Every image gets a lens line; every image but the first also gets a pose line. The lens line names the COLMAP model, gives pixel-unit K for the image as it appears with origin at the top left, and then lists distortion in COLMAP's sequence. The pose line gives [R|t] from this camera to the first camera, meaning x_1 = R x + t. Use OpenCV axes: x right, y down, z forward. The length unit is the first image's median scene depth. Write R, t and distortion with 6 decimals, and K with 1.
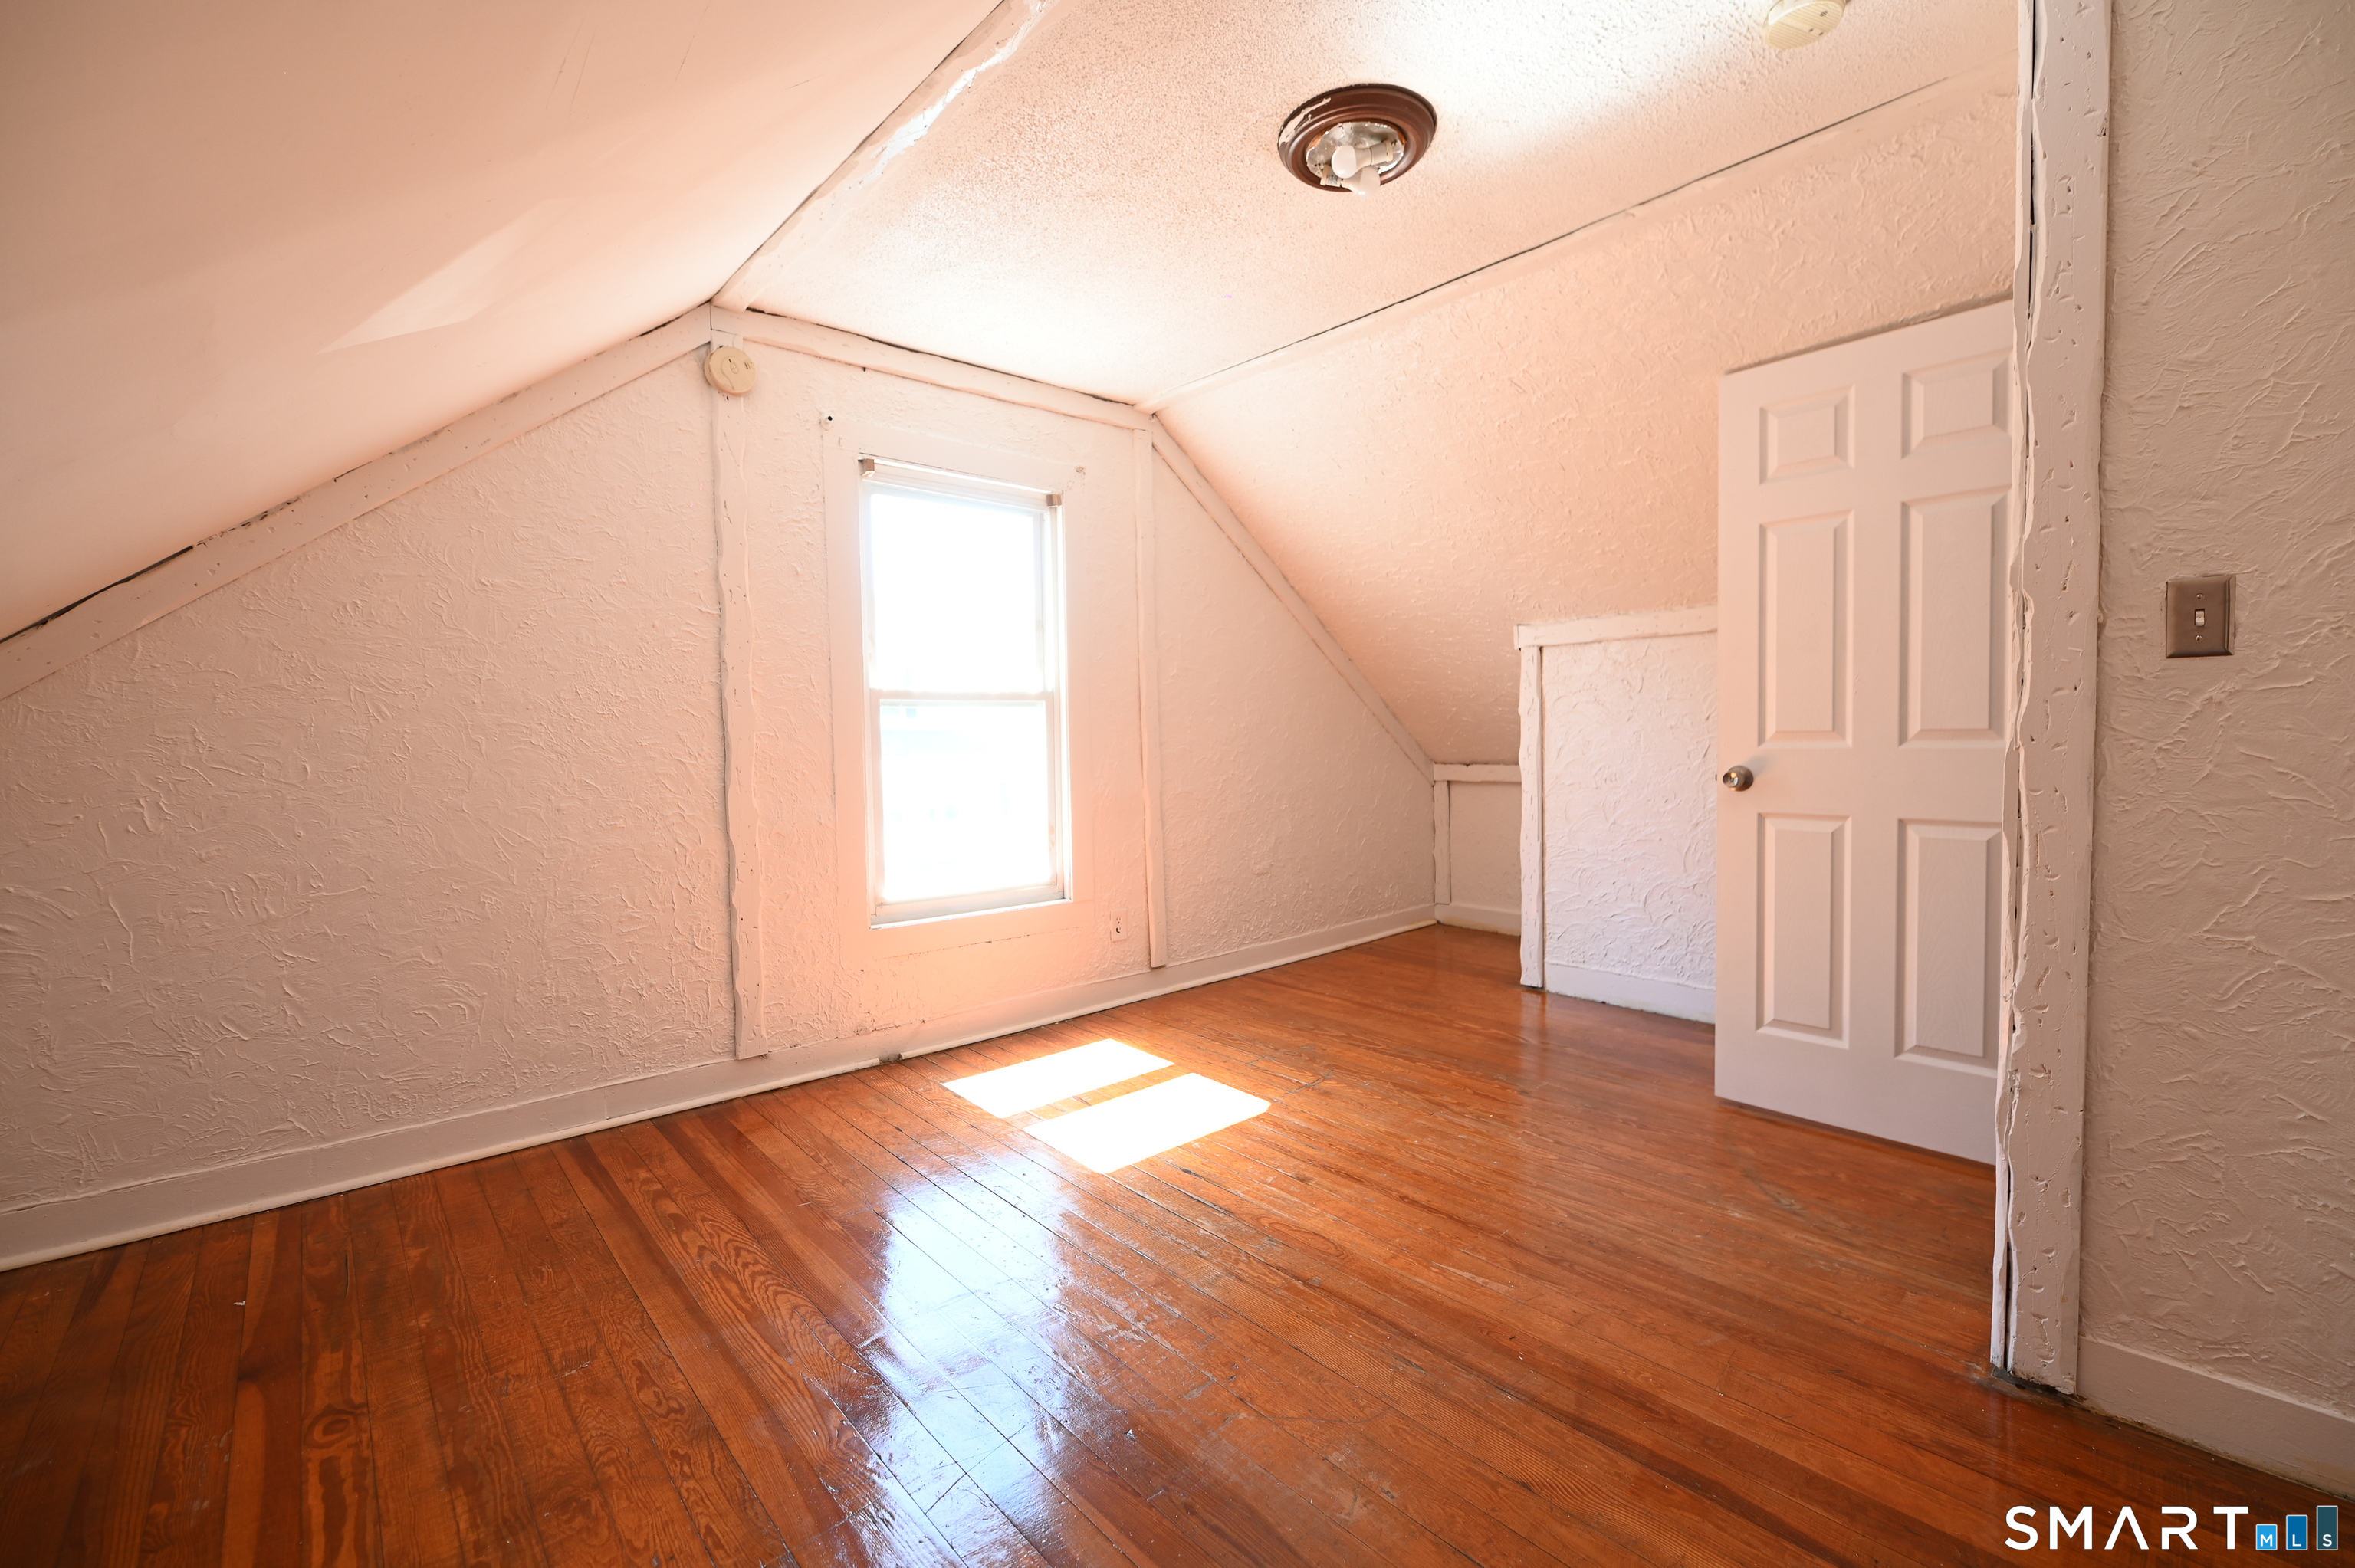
lens RADIAL K [[986.5, 0, 1181.9], [0, 986.5, 781.5], [0, 0, 1]] dist [-0.000396, -0.004164]
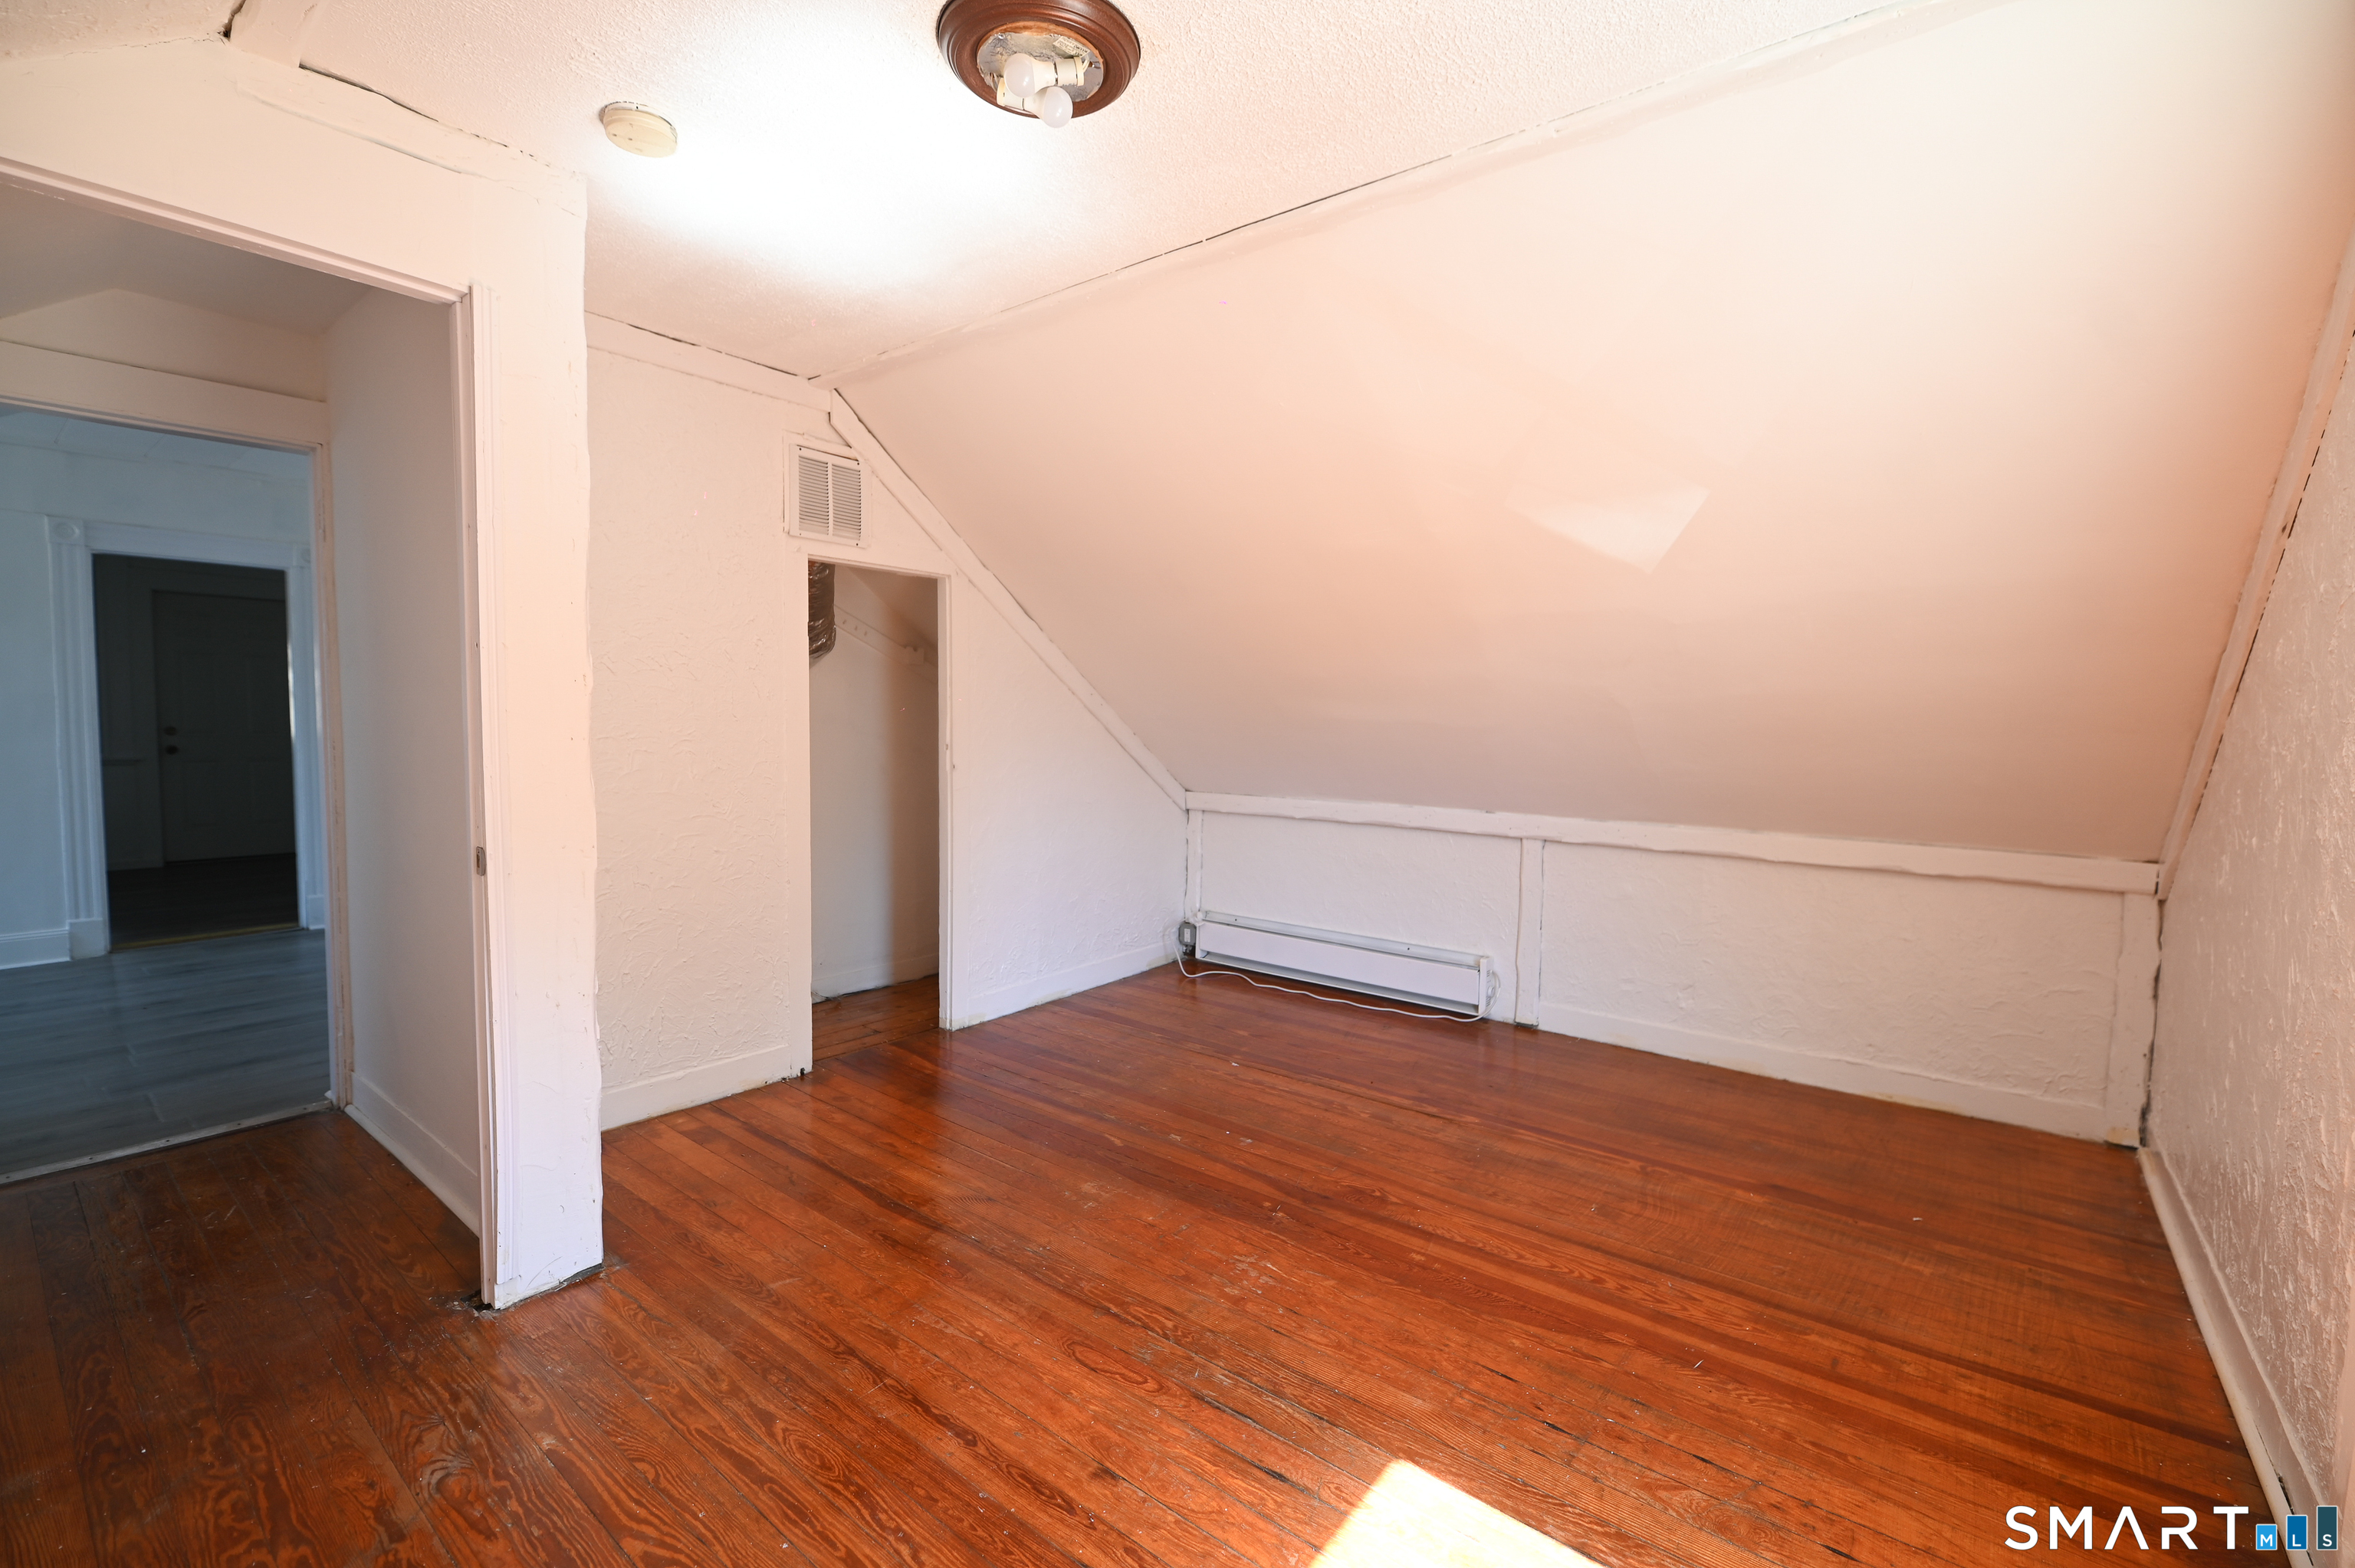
lens RADIAL K [[986.5, 0, 1181.9], [0, 986.5, 781.5], [0, 0, 1]] dist [-0.000396, -0.004164]
pose [[-0.983972, 0.010903, -0.177988, 0.242215], [-0.008452, 0.994156, 0.107621, -0.188104], [0.178121, 0.107400, -0.978130, 2.101579]]
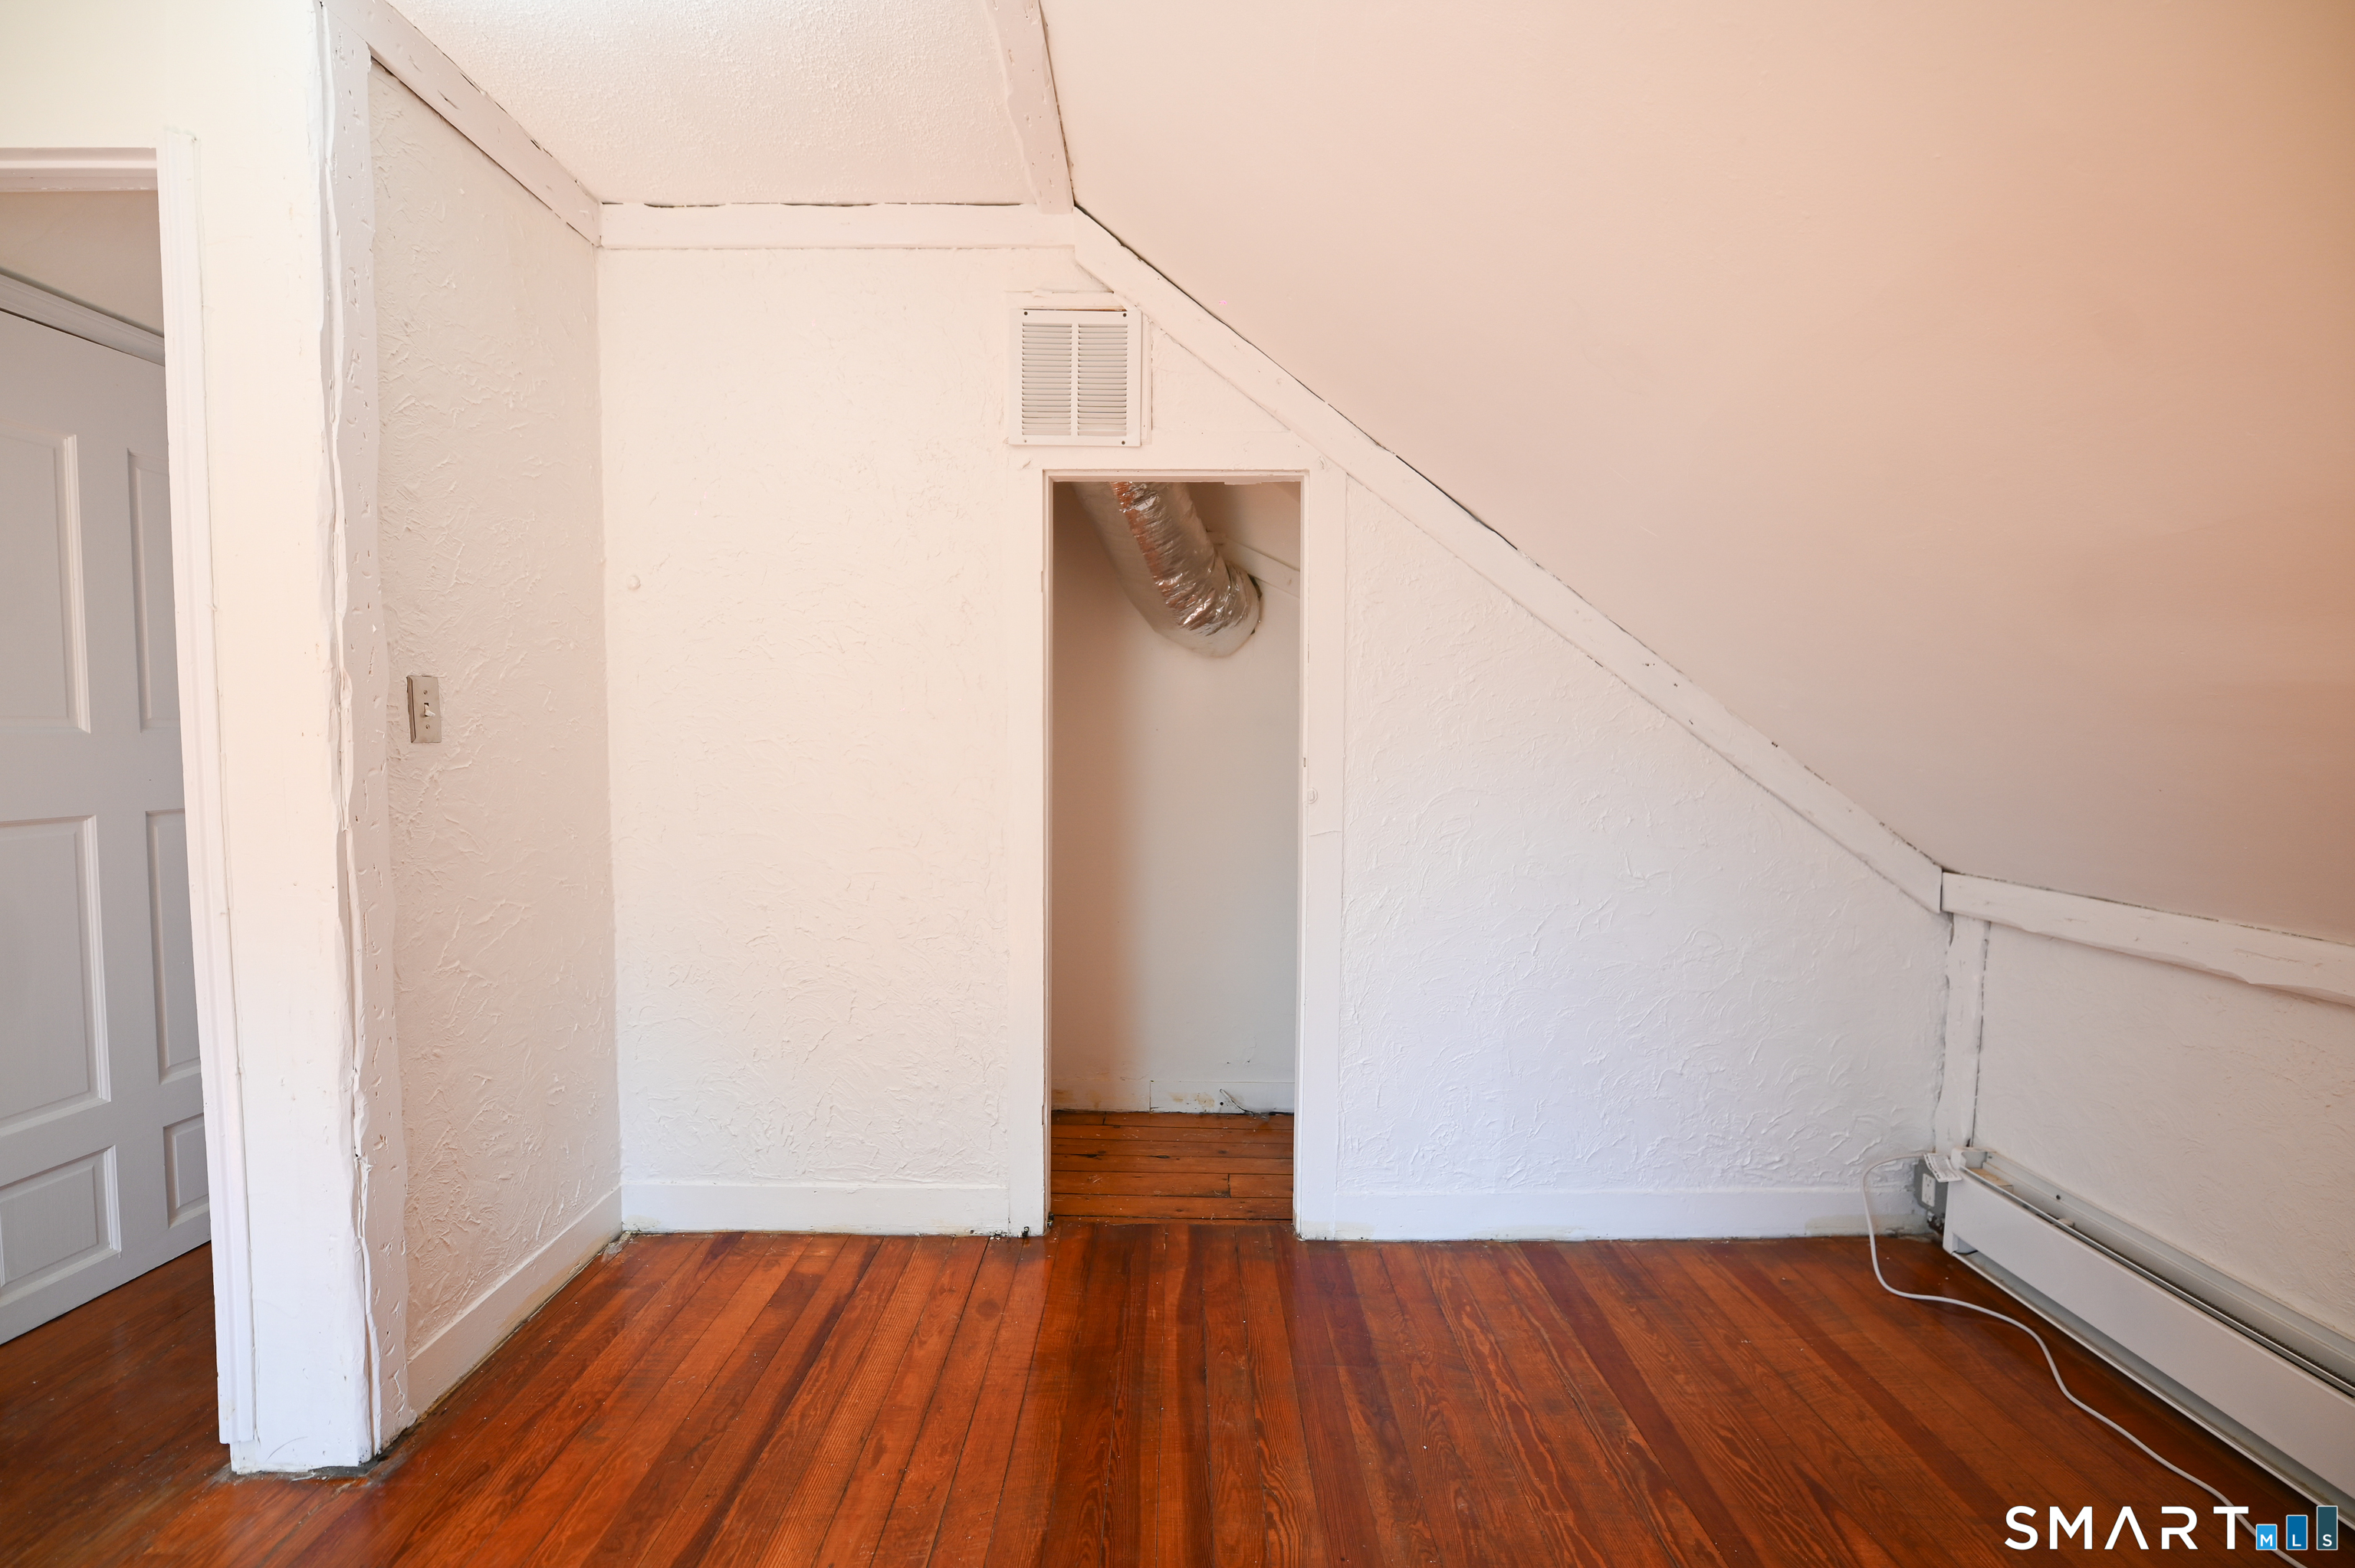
lens RADIAL K [[986.5, 0, 1181.9], [0, 986.5, 781.5], [0, 0, 1]] dist [-0.000396, -0.004164]
pose [[-0.747747, -0.027029, 0.663433, -0.350931], [0.033191, 0.996400, 0.078003, -0.109636], [-0.663153, 0.080347, -0.744159, 0.989994]]
